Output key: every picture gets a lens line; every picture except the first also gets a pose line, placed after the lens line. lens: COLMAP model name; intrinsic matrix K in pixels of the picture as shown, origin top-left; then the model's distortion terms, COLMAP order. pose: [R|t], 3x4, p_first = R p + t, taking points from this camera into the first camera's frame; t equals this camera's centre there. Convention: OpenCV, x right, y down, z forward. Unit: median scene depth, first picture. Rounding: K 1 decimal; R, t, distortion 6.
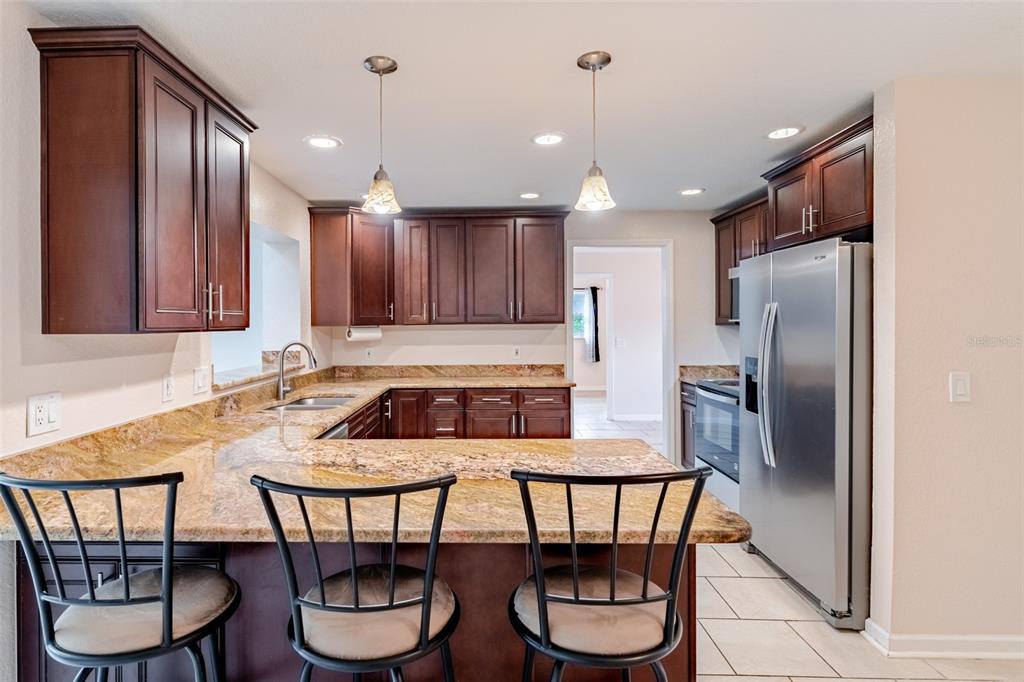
lens RADIAL K [[540.3, 0, 473.4], [0, 540.3, 325.0], [0, 0, 1]] dist [0.006793, 0.002115]
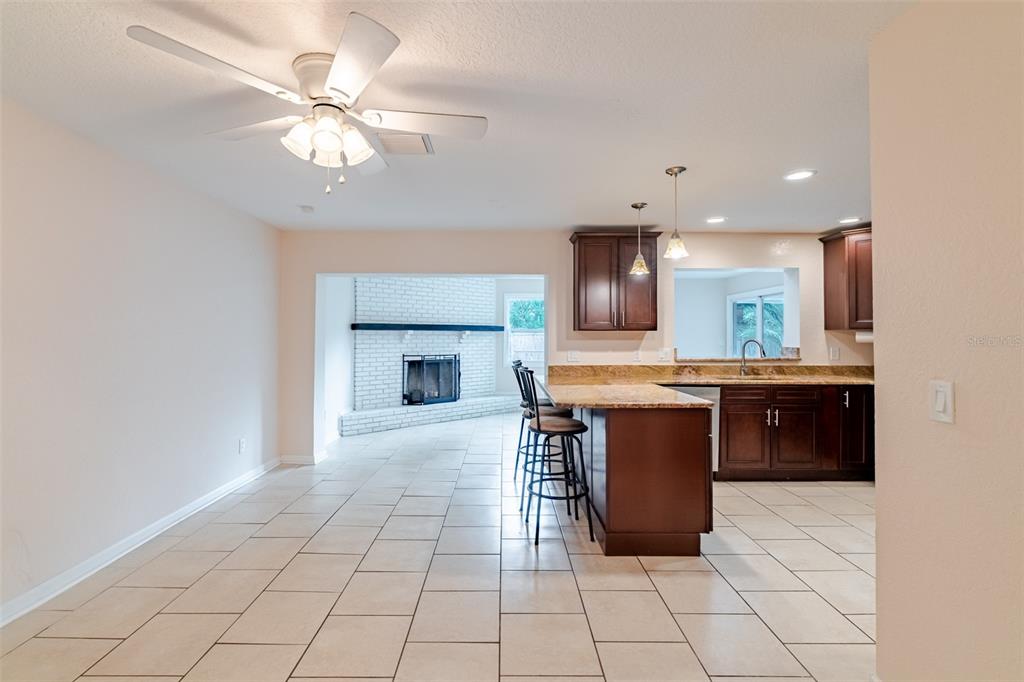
lens RADIAL K [[468.5, 0, 508.0], [0, 468.5, 329.4], [0, 0, 1]] dist [0.000087, 0.000207]
pose [[0.030392, -0.009129, -0.999496, 1.504586], [-0.003314, 0.999952, -0.009234, 0.025081], [0.999533, 0.003593, 0.030360, 0.394698]]
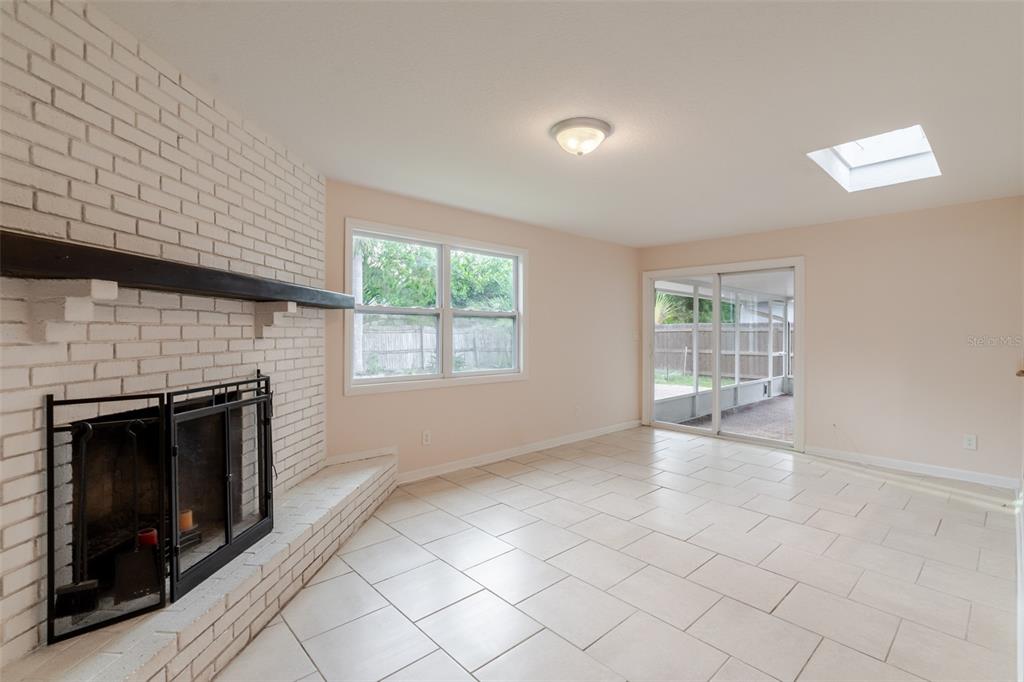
lens RADIAL K [[468.5, 0, 513.0], [0, 468.5, 337.9], [0, 0, 1]] dist [0.000087, 0.000207]
pose [[0.699031, 0.030019, -0.714461, -0.748511], [-0.024744, 0.999536, 0.017787, 0.057204], [0.714663, 0.005245, 0.699449, -0.204610]]
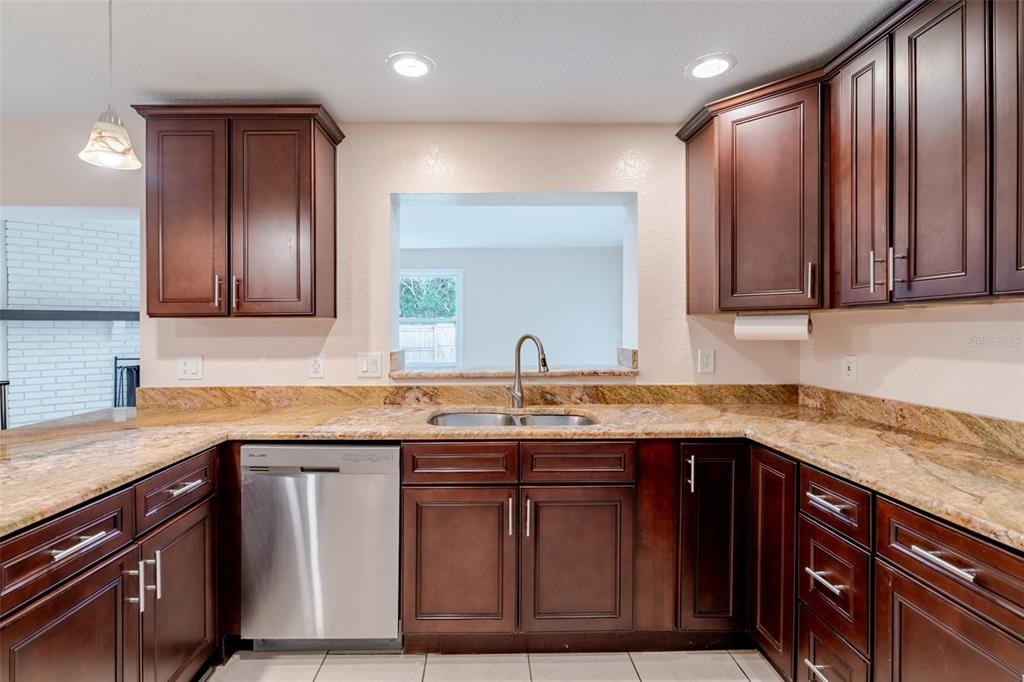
lens RADIAL K [[468.5, 0, 494.5], [0, 468.5, 331.2], [0, 0, 1]] dist [0.000087, 0.000207]
pose [[0.033707, 0.010745, -0.999374, 0.492472], [0.000843, 0.999942, 0.010779, 0.029115], [0.999431, -0.001205, 0.033696, 1.410439]]
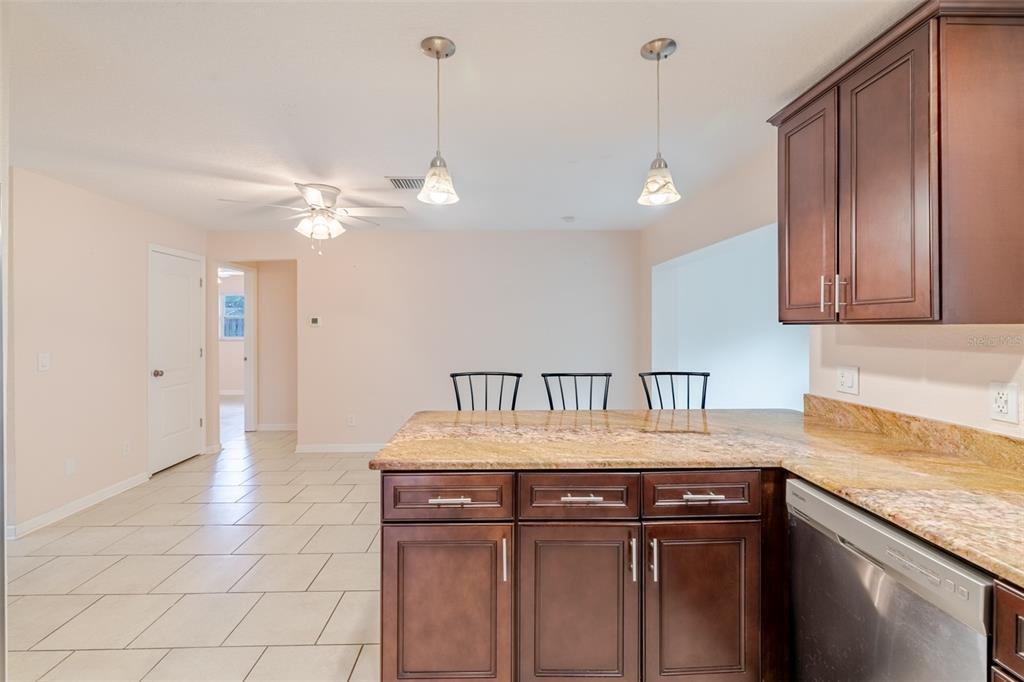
lens RADIAL K [[468.5, 0, 499.1], [0, 468.5, 323.8], [0, 0, 1]] dist [0.000087, 0.000207]
pose [[-0.999228, 0.009434, -0.038134, 0.134478], [0.009443, 0.999955, -0.000065, 0.004681], [0.038132, -0.000425, -0.999273, 1.663505]]
